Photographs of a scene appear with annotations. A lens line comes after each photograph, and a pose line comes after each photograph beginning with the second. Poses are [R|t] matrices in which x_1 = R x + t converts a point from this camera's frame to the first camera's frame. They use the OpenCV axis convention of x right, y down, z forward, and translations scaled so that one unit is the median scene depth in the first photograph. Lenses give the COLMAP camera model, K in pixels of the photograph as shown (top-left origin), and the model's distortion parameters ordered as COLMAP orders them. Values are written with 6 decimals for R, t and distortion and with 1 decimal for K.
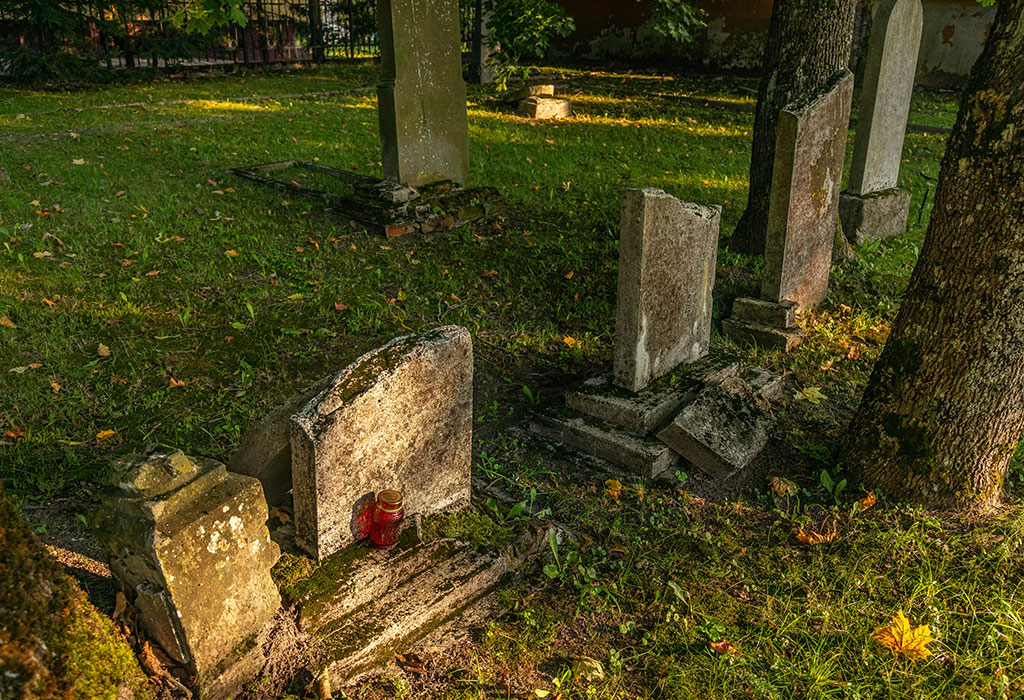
lens RADIAL K [[893.9, 0, 512.0], [0, 893.9, 350.0], [0, 0, 1]] dist [0.020639, -0.003705]
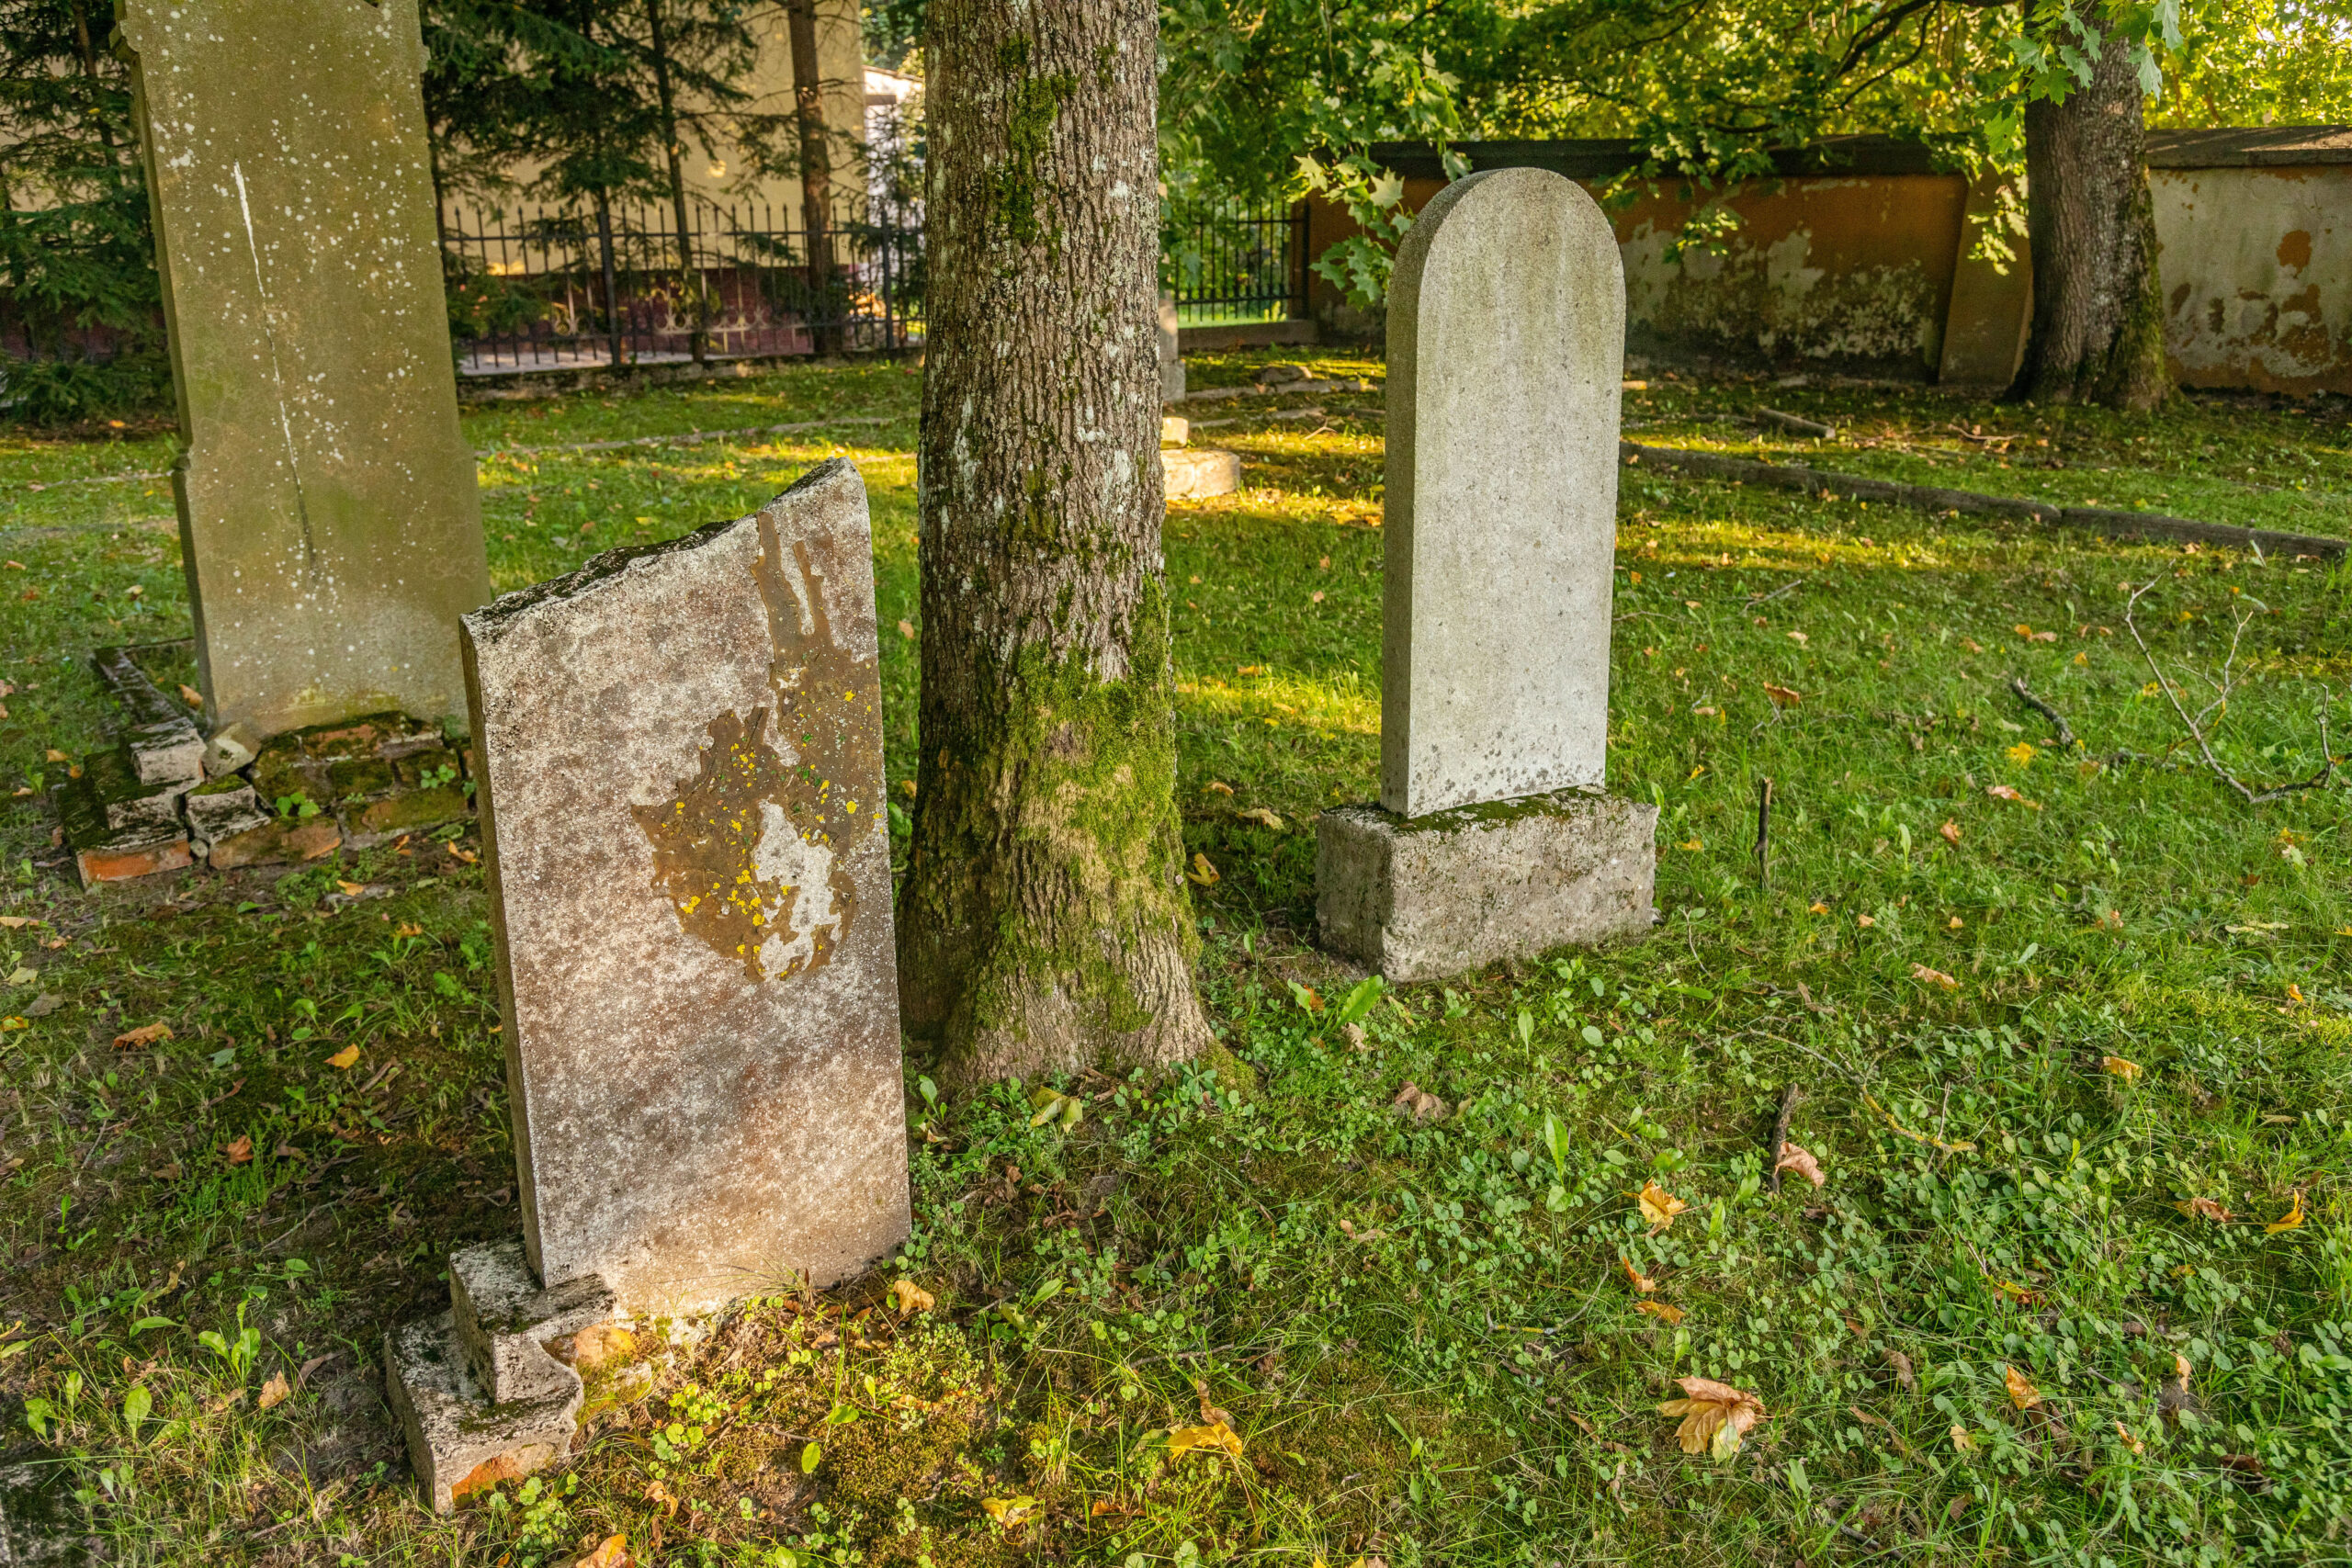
lens RADIAL K [[1961.7, 0, 1176.0], [0, 1961.7, 784.0], [0, 0, 1]] dist [0.016999, 0.001902]
pose [[0.972652, 0.034345, -0.229713, 0.437908], [-0.053491, 0.995545, -0.077644, -0.120257], [0.226023, 0.087808, 0.970156, 0.310467]]
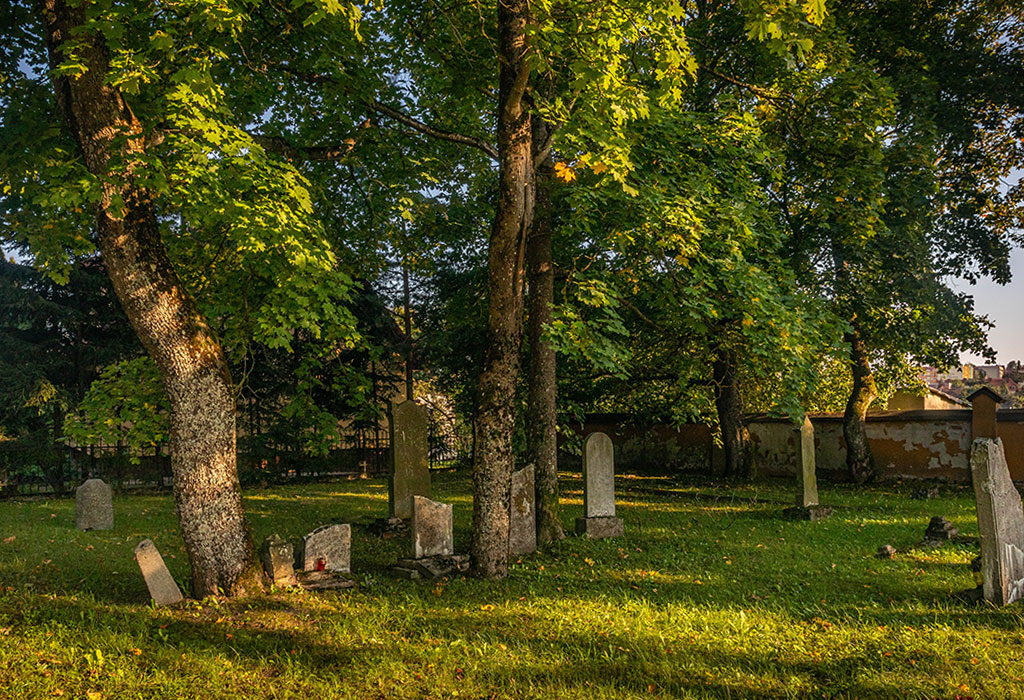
lens RADIAL K [[893.9, 0, 512.0], [0, 893.9, 350.0], [0, 0, 1]] dist [0.020639, -0.003705]
pose [[0.984923, -0.049326, -0.165810, 0.559641], [-0.027773, 0.900967, -0.432998, 0.403666], [0.170747, 0.431075, 0.886013, -1.138989]]
